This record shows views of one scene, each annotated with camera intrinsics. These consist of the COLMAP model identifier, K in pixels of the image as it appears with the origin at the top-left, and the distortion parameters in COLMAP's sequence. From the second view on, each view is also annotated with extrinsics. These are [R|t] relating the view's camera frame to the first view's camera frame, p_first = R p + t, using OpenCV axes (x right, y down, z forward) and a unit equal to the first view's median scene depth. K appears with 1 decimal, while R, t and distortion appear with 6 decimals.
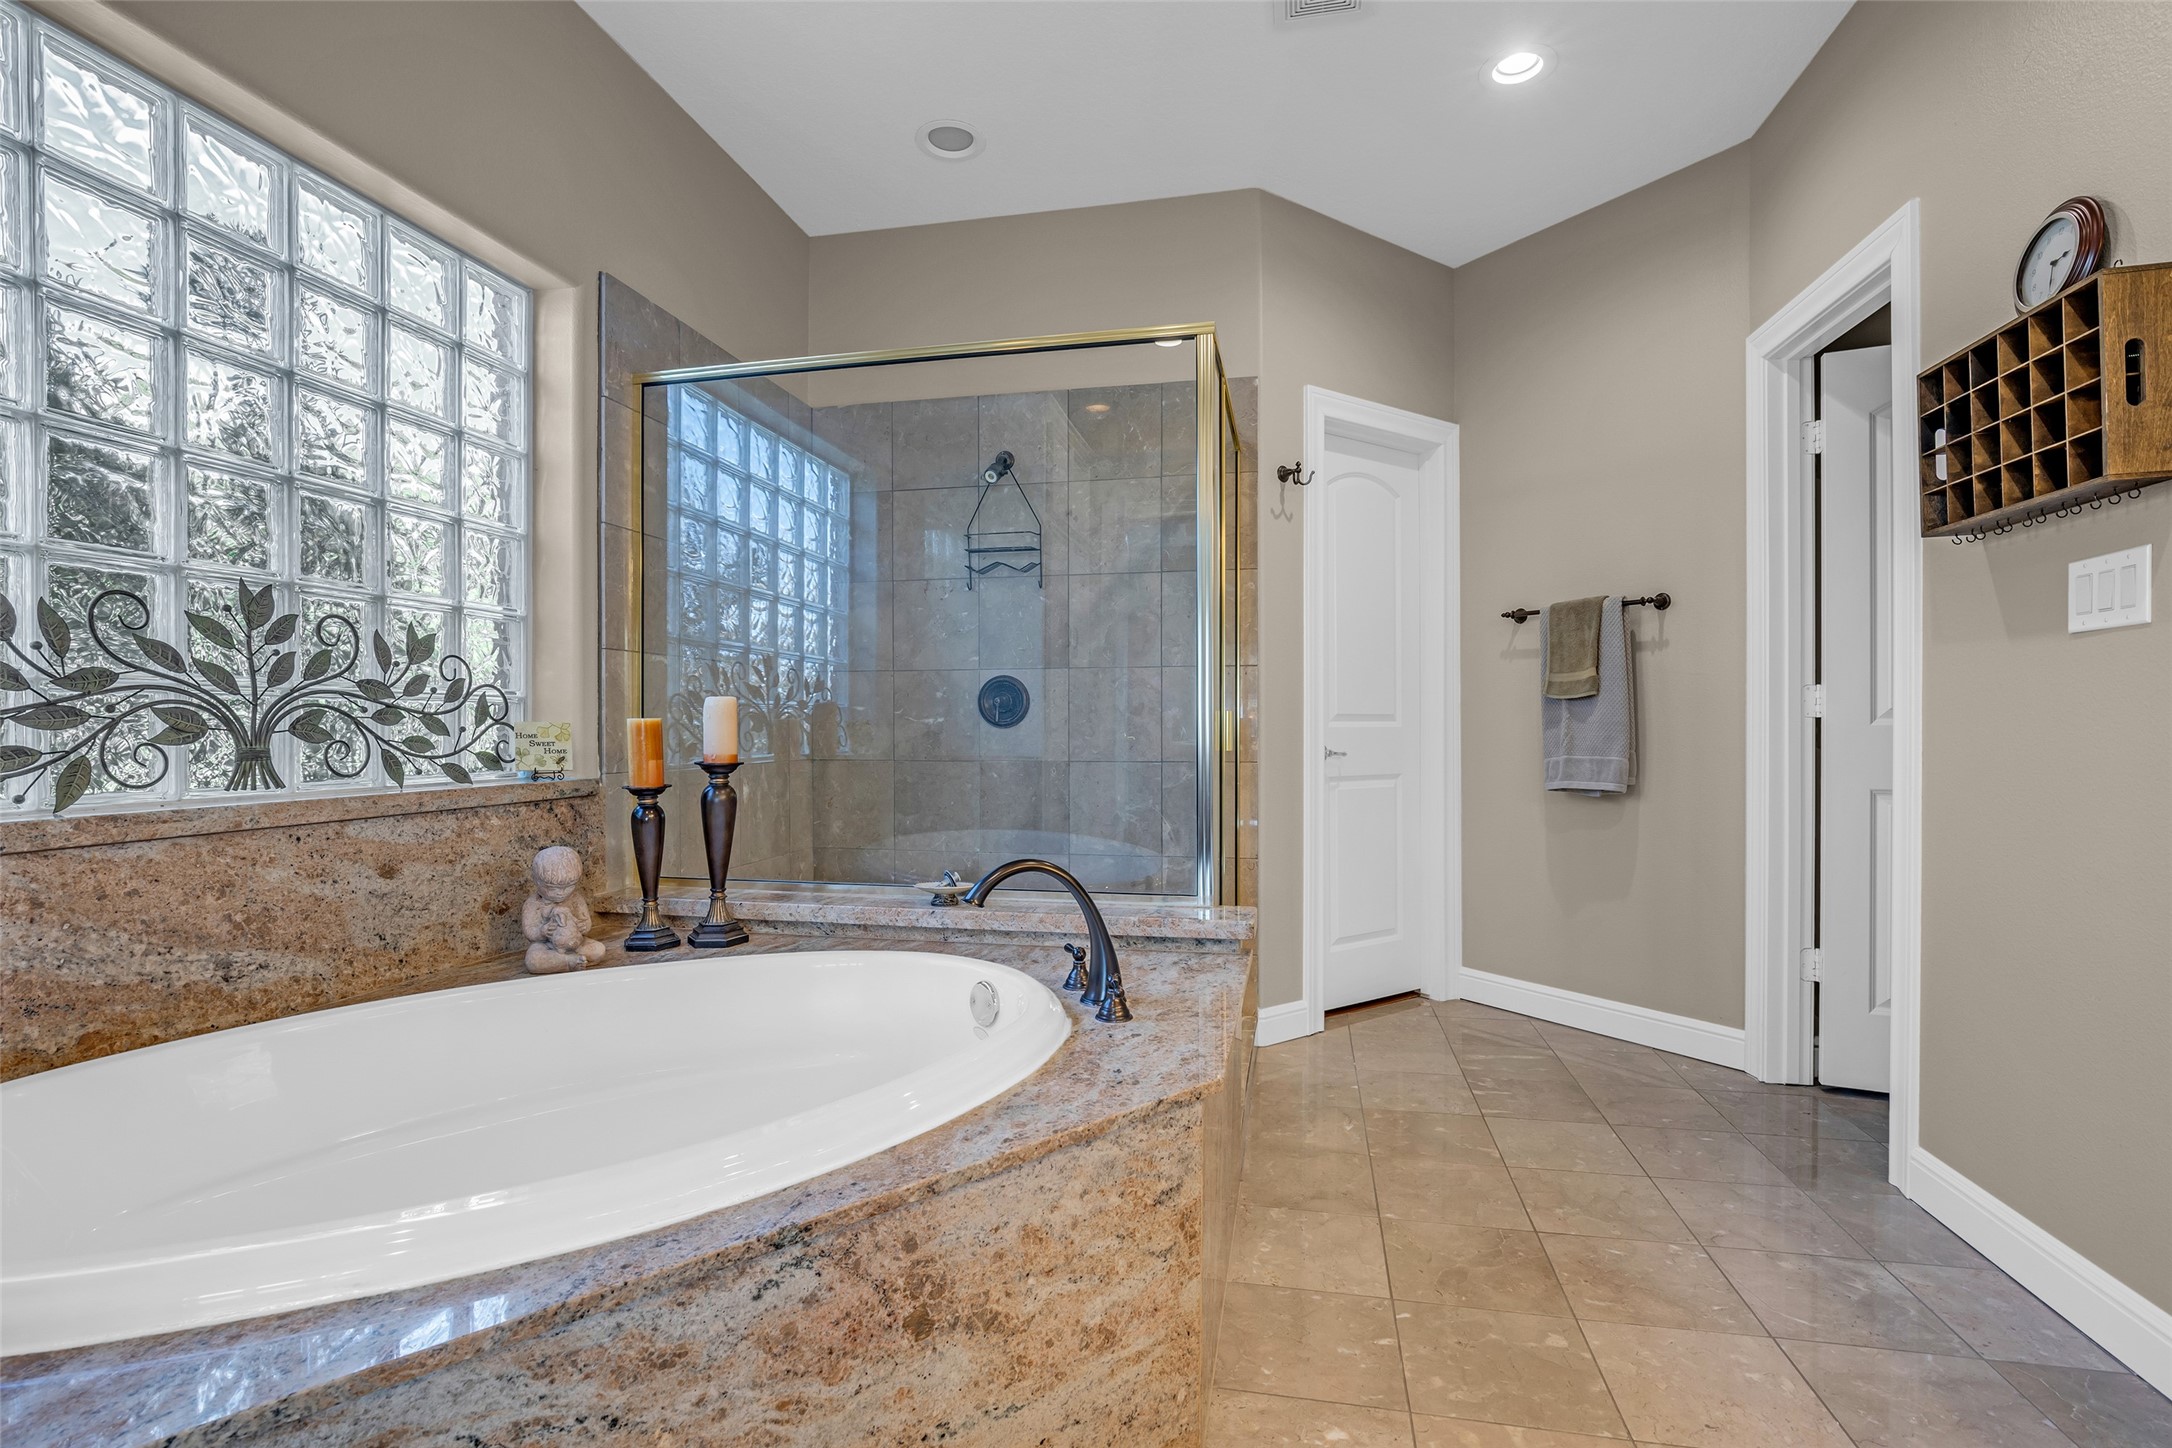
lens RADIAL K [[996.5, 0, 1089.3], [0, 996.5, 721.3], [0, 0, 1]] dist [-0.002864, -0.000181]
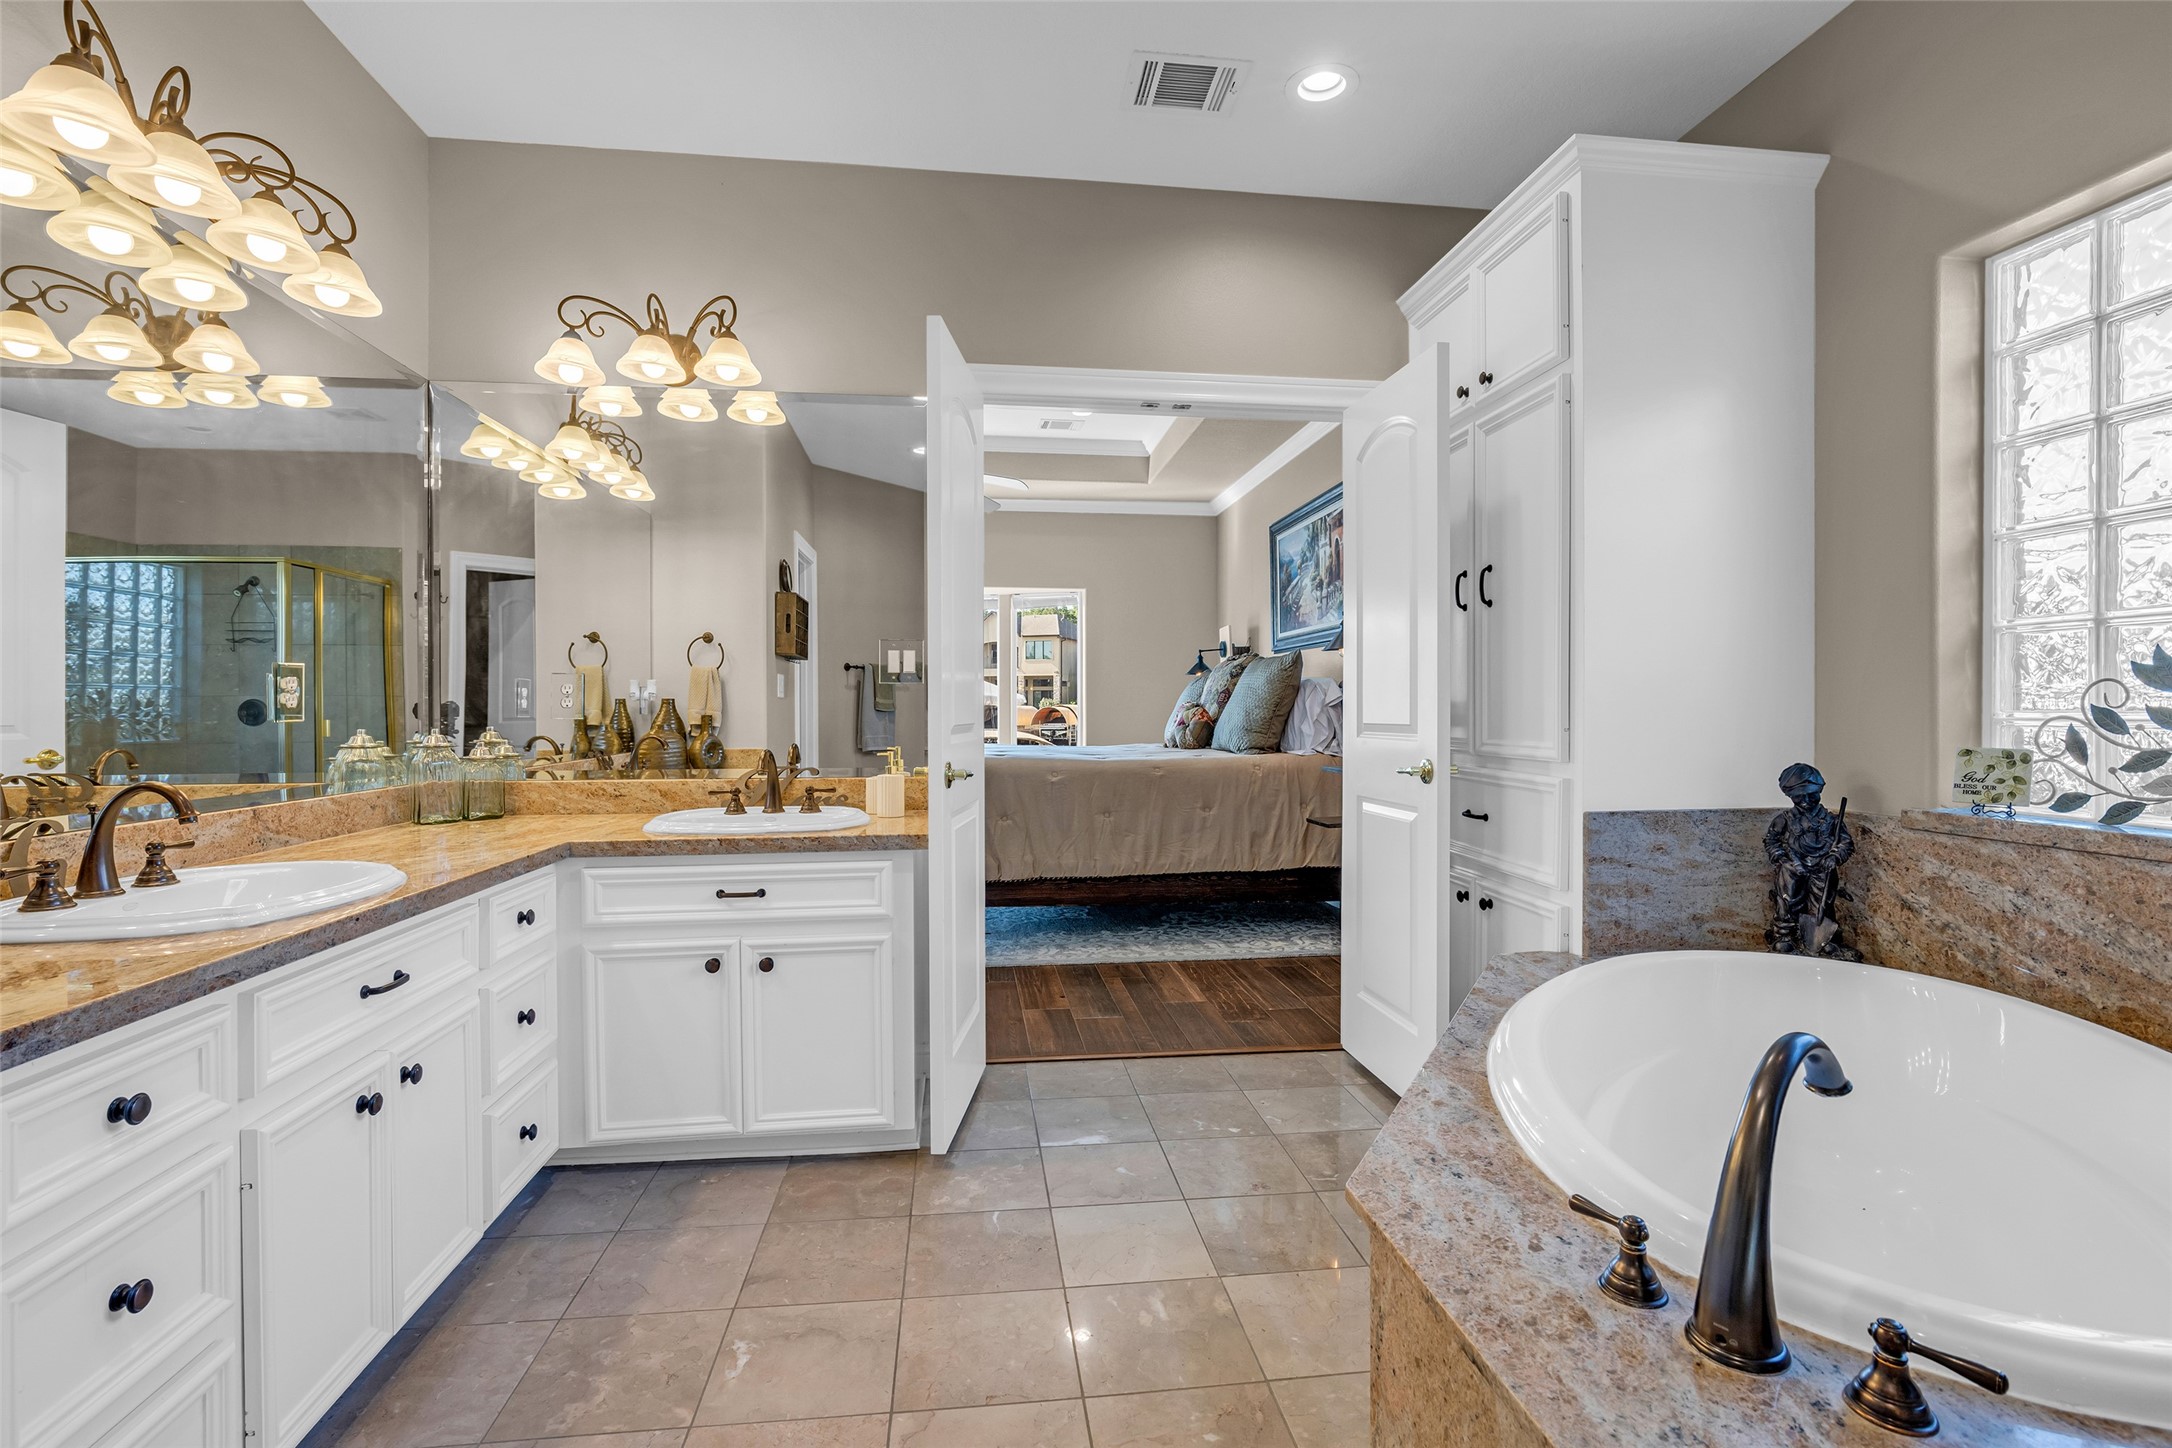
lens RADIAL K [[996.5, 0, 1089.3], [0, 996.5, 721.3], [0, 0, 1]] dist [-0.002864, -0.000181]
pose [[-0.943328, 0.003317, -0.331844, 0.633399], [-0.000157, 0.999945, 0.010443, -0.057471], [0.331861, 0.009904, -0.943276, 1.743031]]
